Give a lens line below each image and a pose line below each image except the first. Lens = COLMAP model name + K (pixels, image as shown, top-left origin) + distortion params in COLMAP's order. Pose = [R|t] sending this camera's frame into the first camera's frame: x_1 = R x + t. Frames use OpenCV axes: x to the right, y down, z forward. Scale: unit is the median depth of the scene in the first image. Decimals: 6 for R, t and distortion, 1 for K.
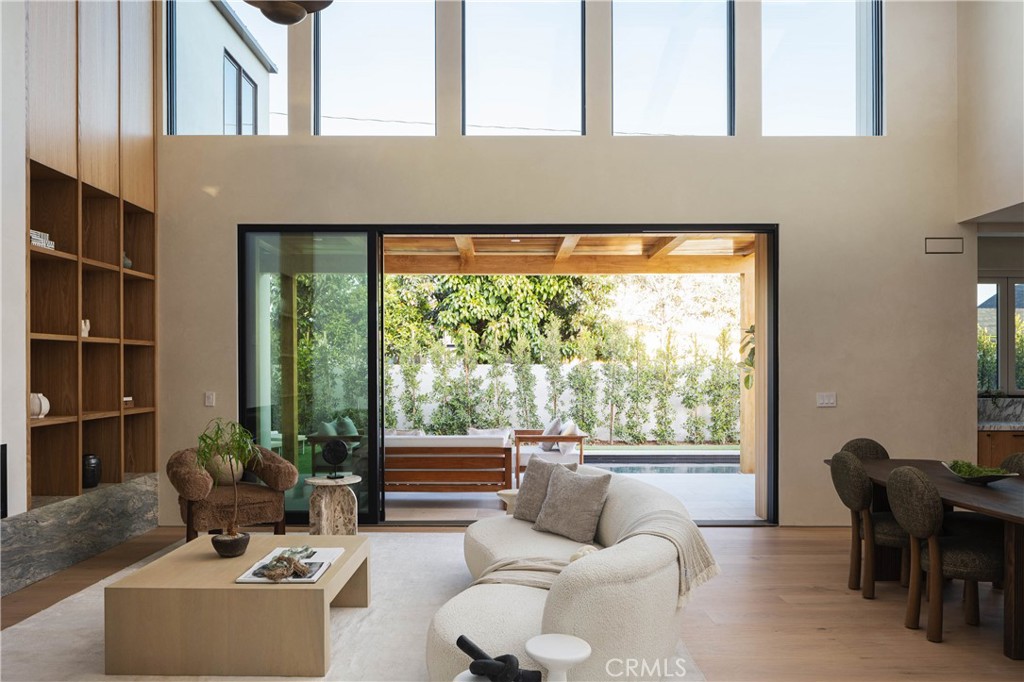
lens RADIAL K [[709.1, 0, 512.2], [0, 709.1, 345.7], [0, 0, 1]] dist [-0.000150, -0.000003]
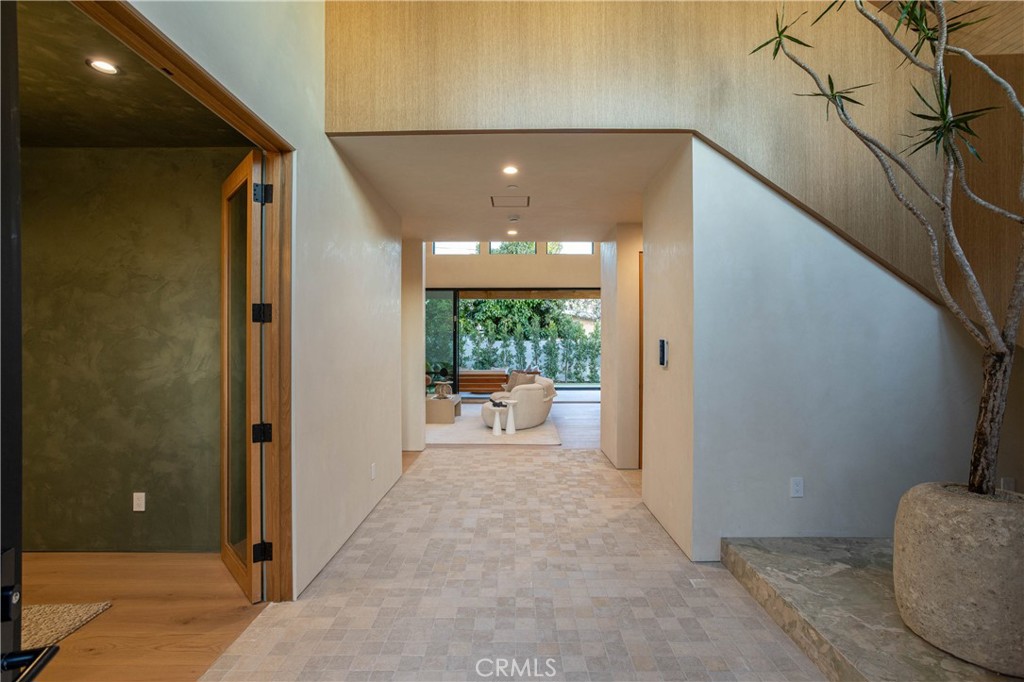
lens RADIAL K [[803.2, 0, 511.5], [0, 803.2, 340.2], [0, 0, 1]] dist [-0.000321, -0.000003]
pose [[0.999971, 0.000730, -0.007531, 0.009966], [-0.000668, 0.999965, 0.008290, 0.007437], [0.007537, -0.008285, 0.999937, -1.147084]]
